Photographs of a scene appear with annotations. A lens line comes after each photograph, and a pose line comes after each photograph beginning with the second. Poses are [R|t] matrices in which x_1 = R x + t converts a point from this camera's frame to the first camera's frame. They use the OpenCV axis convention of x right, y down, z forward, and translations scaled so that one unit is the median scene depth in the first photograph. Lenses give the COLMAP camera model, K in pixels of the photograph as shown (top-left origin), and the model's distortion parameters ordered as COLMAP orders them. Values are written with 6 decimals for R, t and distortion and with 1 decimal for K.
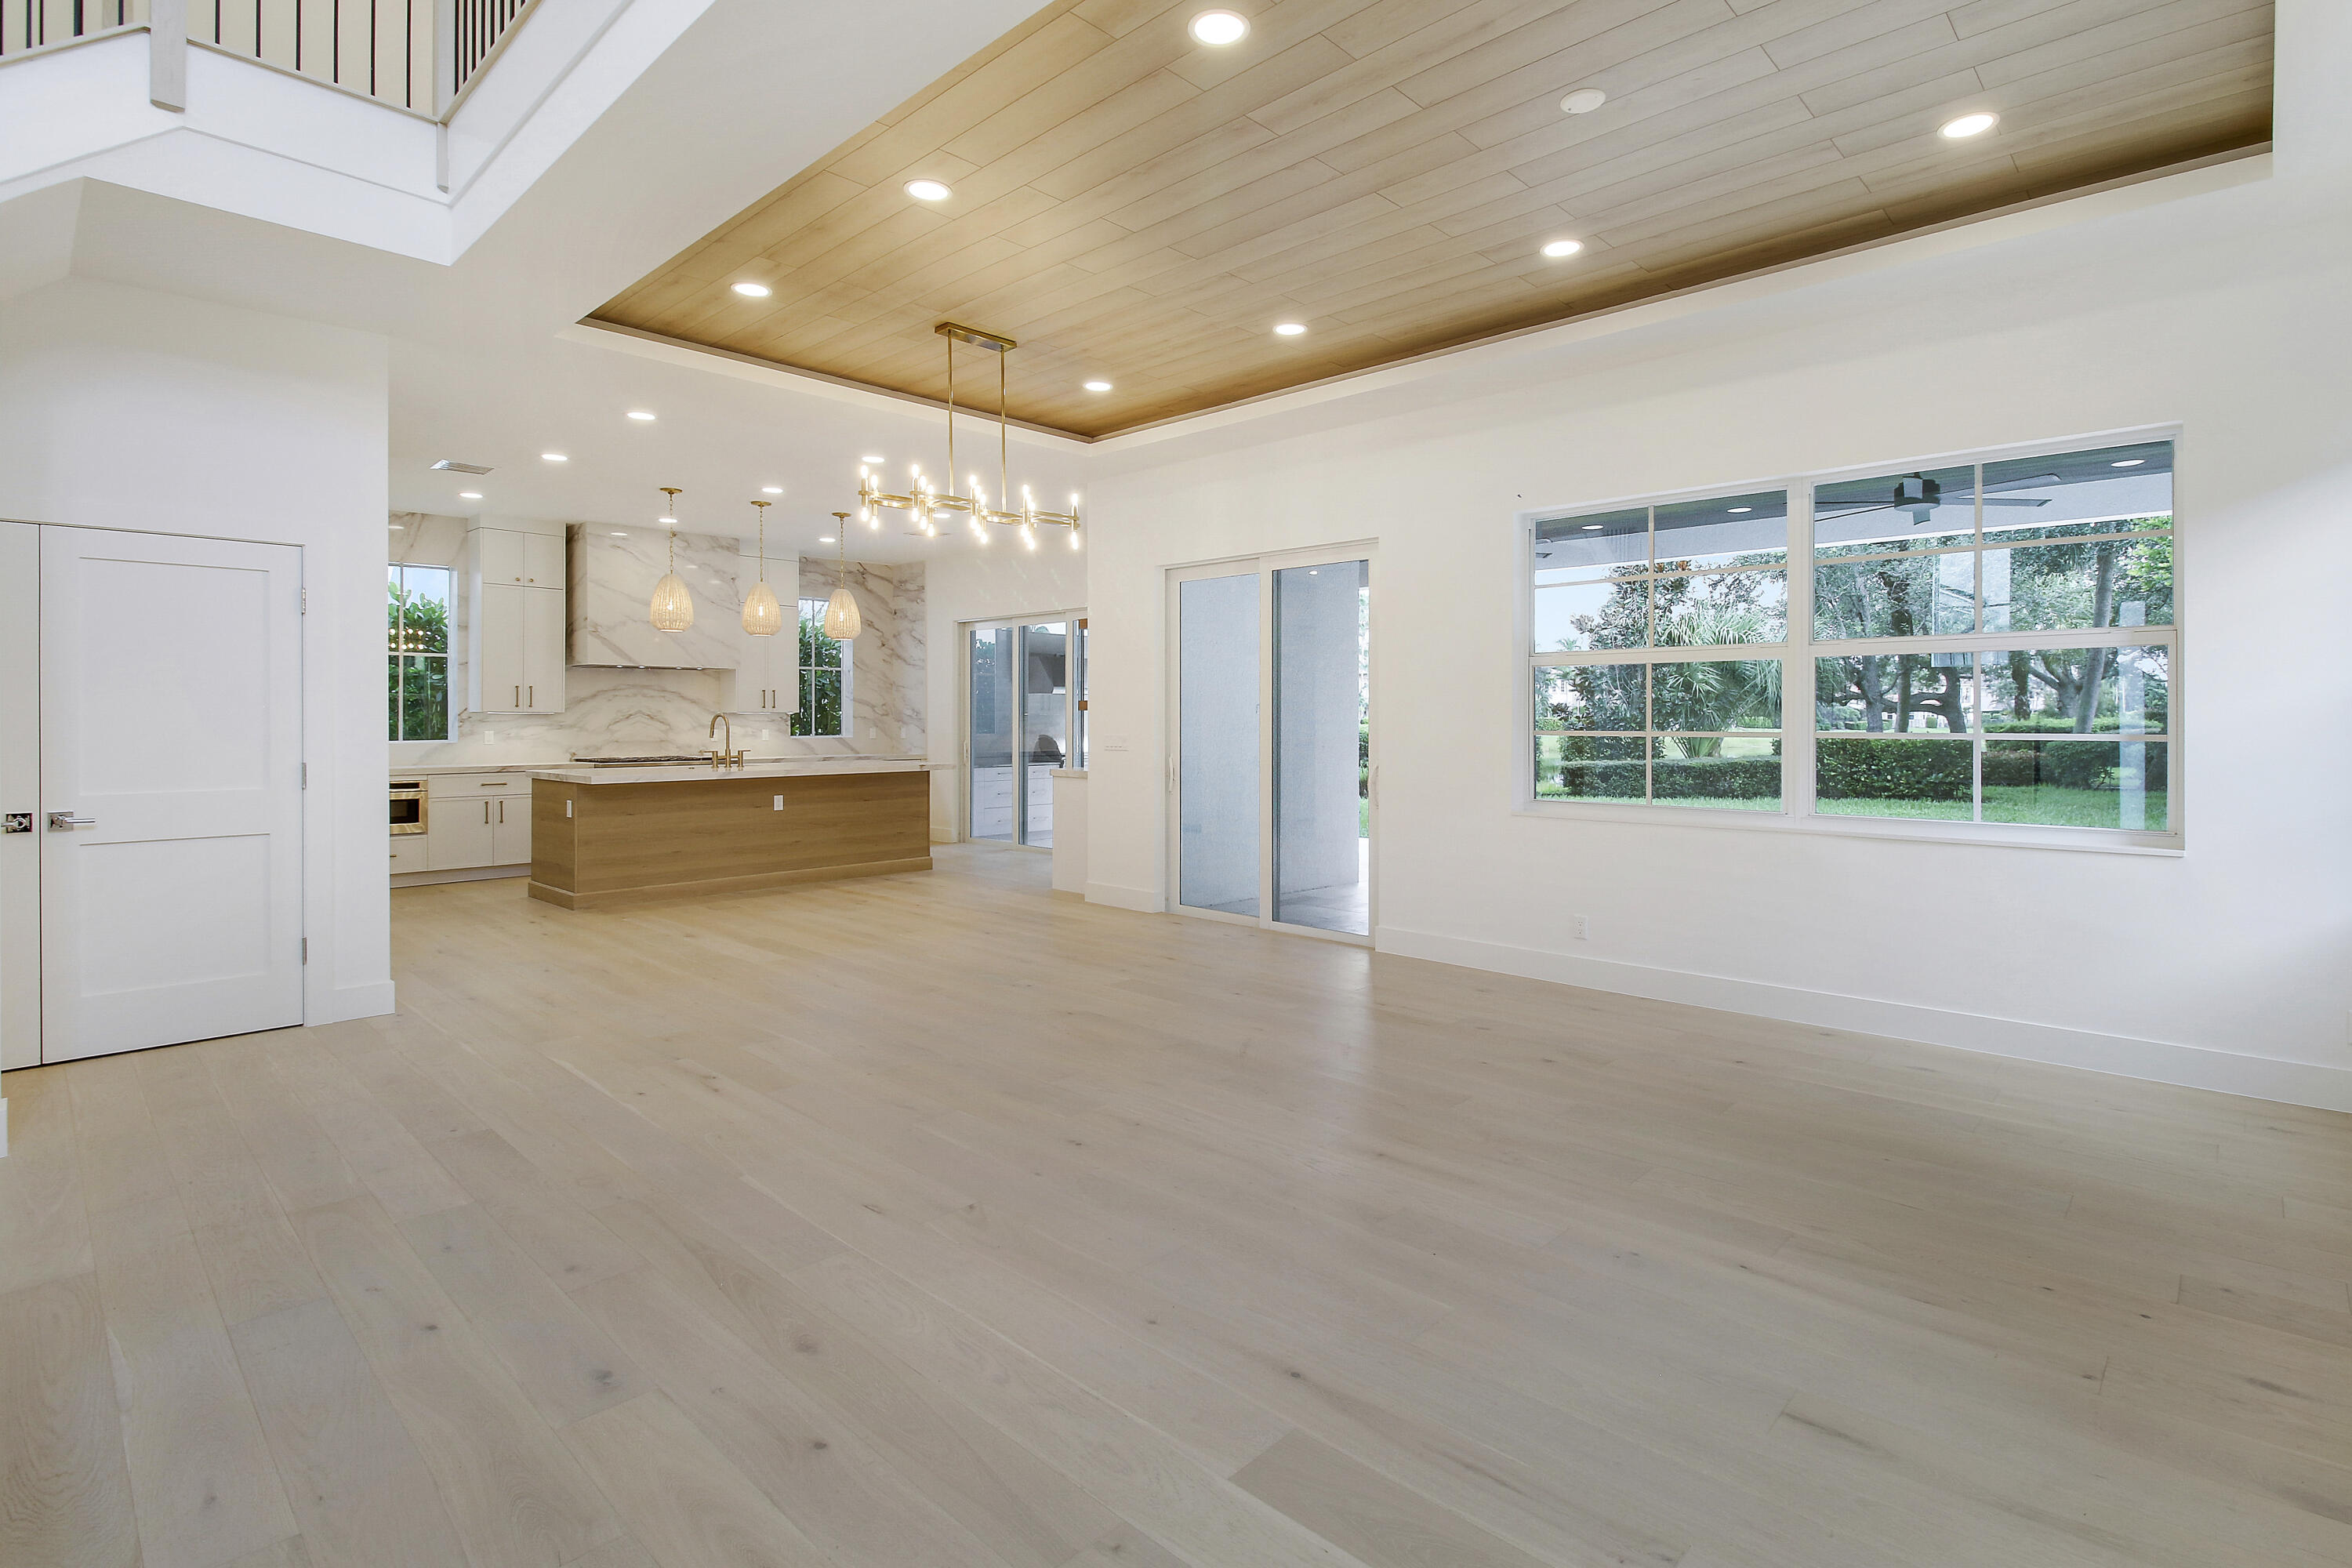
lens RADIAL K [[1101.4, 0, 1202.9], [0, 1101.4, 736.8], [0, 0, 1]] dist [-0.001354, -0.009151]
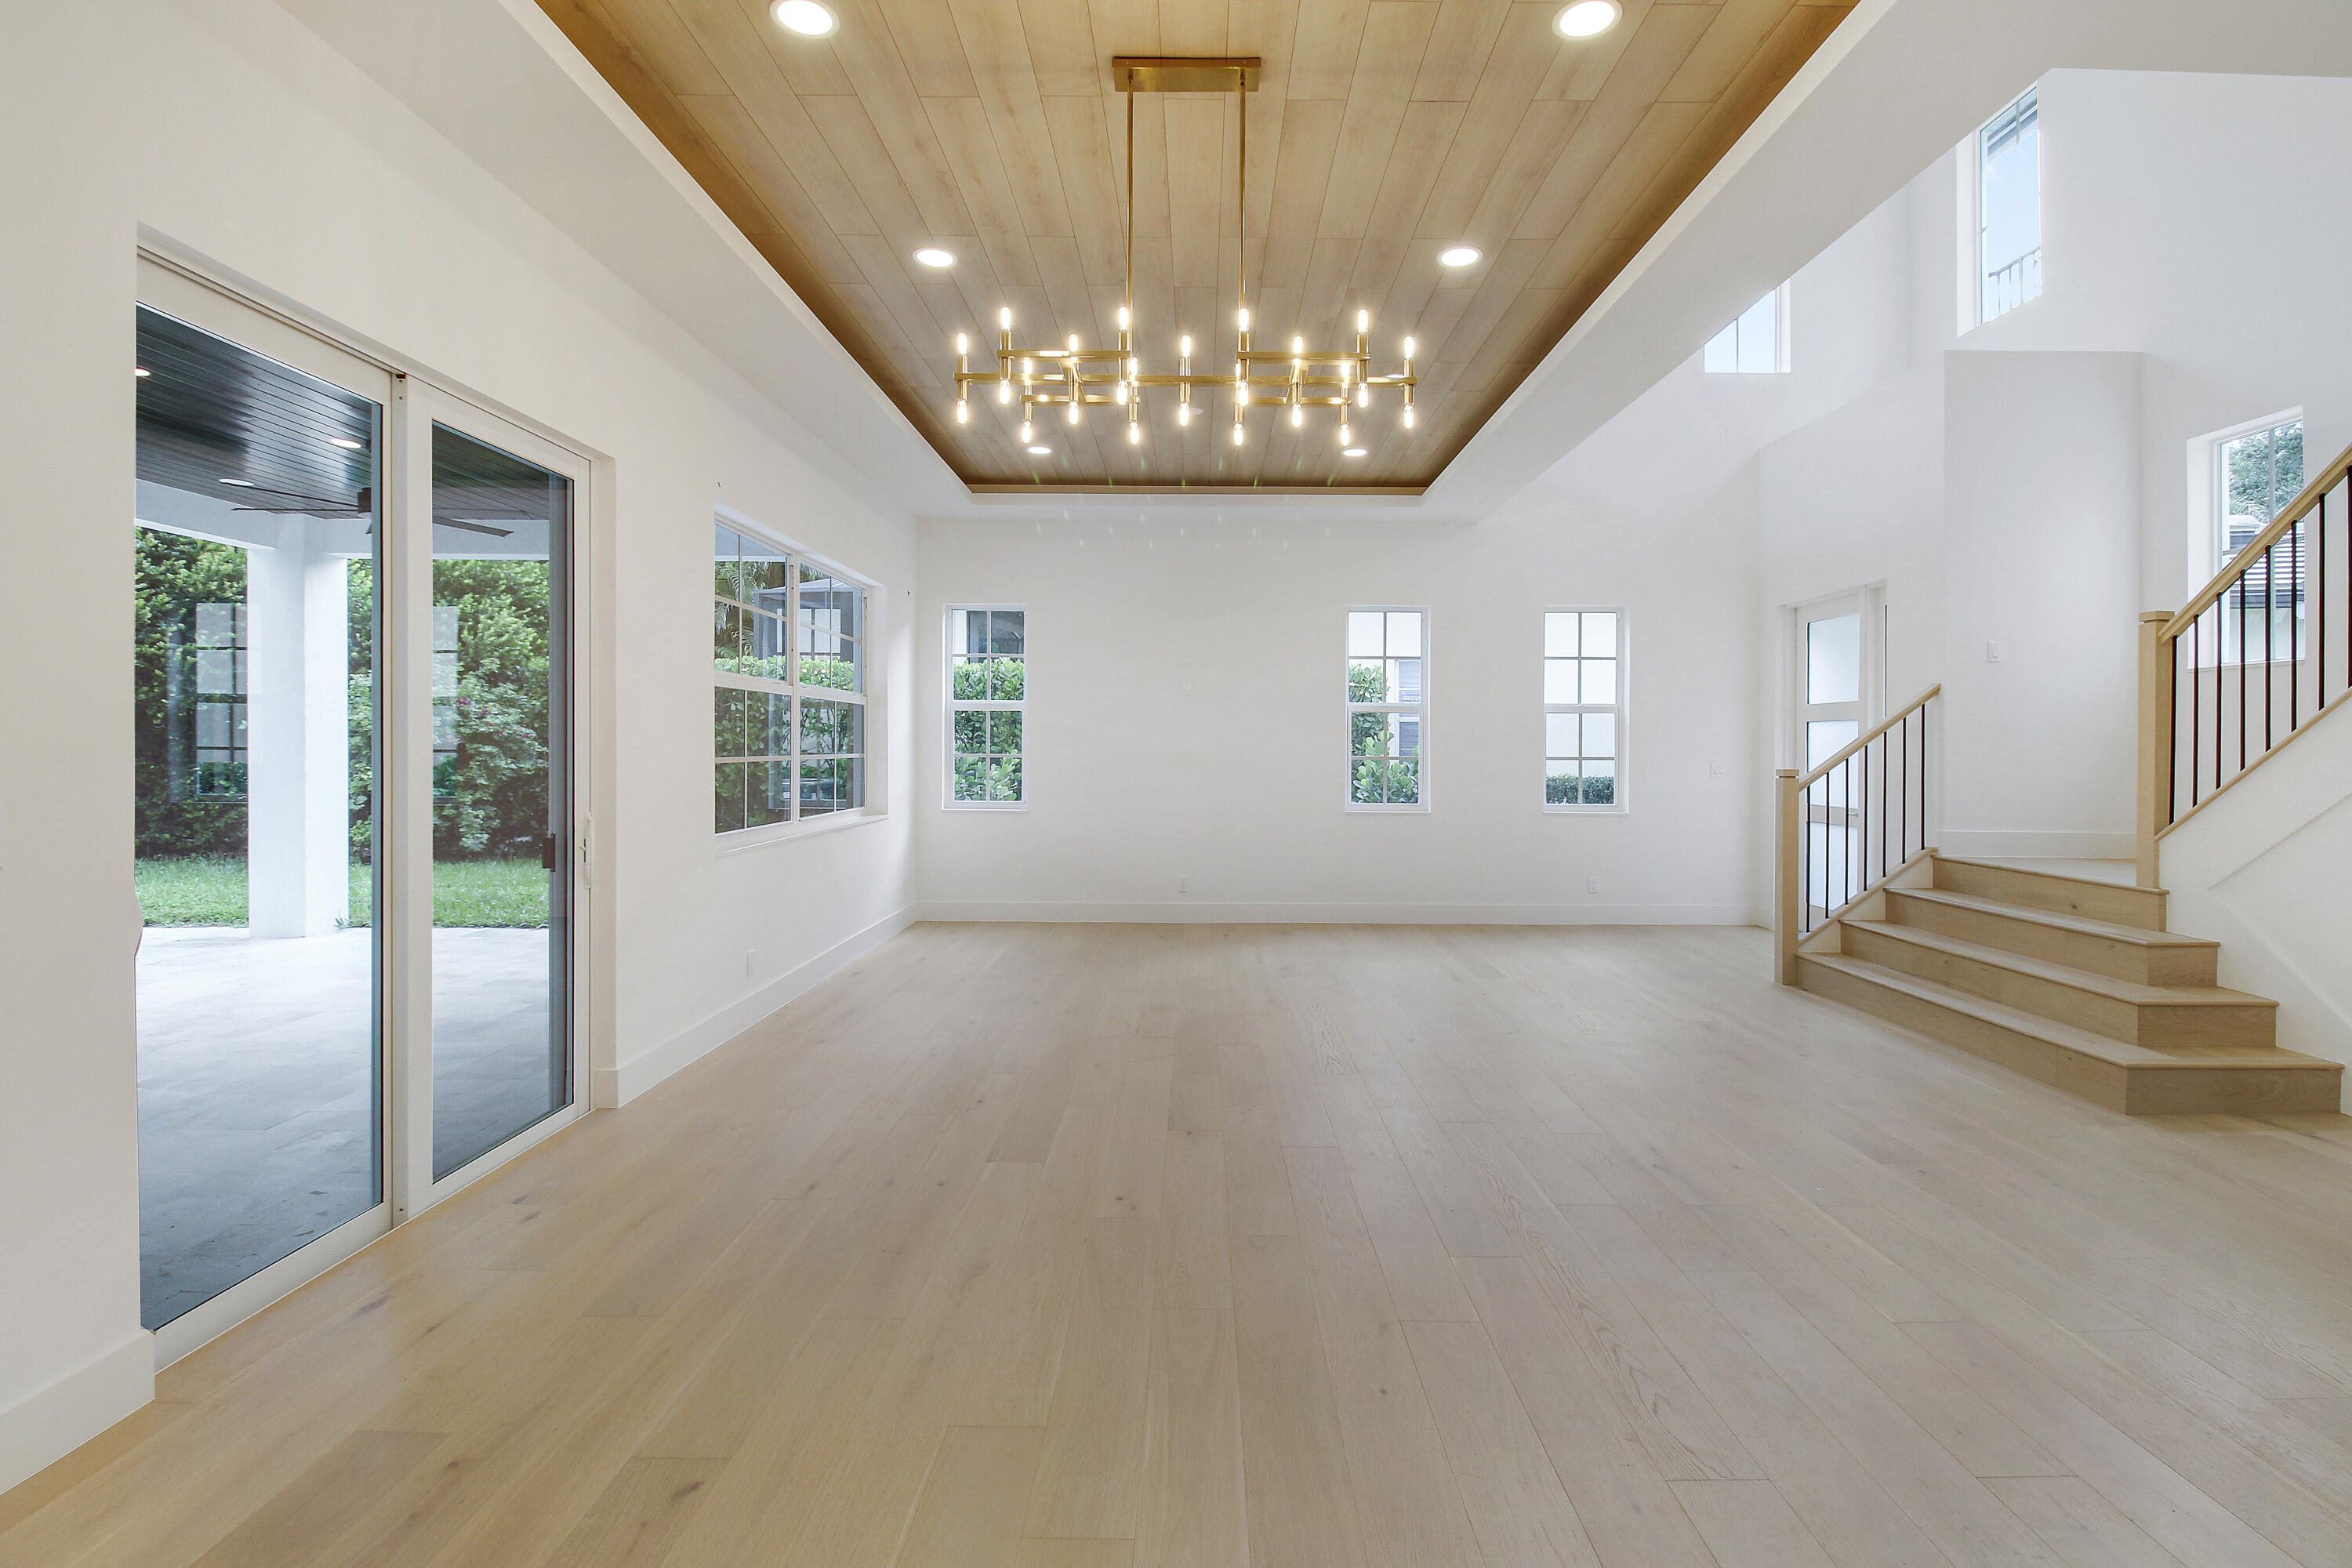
lens RADIAL K [[1101.4, 0, 1191.8], [0, 1101.4, 751.4], [0, 0, 1]] dist [-0.001354, -0.009151]
pose [[-0.672227, -0.007430, 0.740308, -0.364310], [0.005883, 0.999864, 0.015377, -0.013303], [-0.740322, 0.014692, -0.672092, 0.801625]]
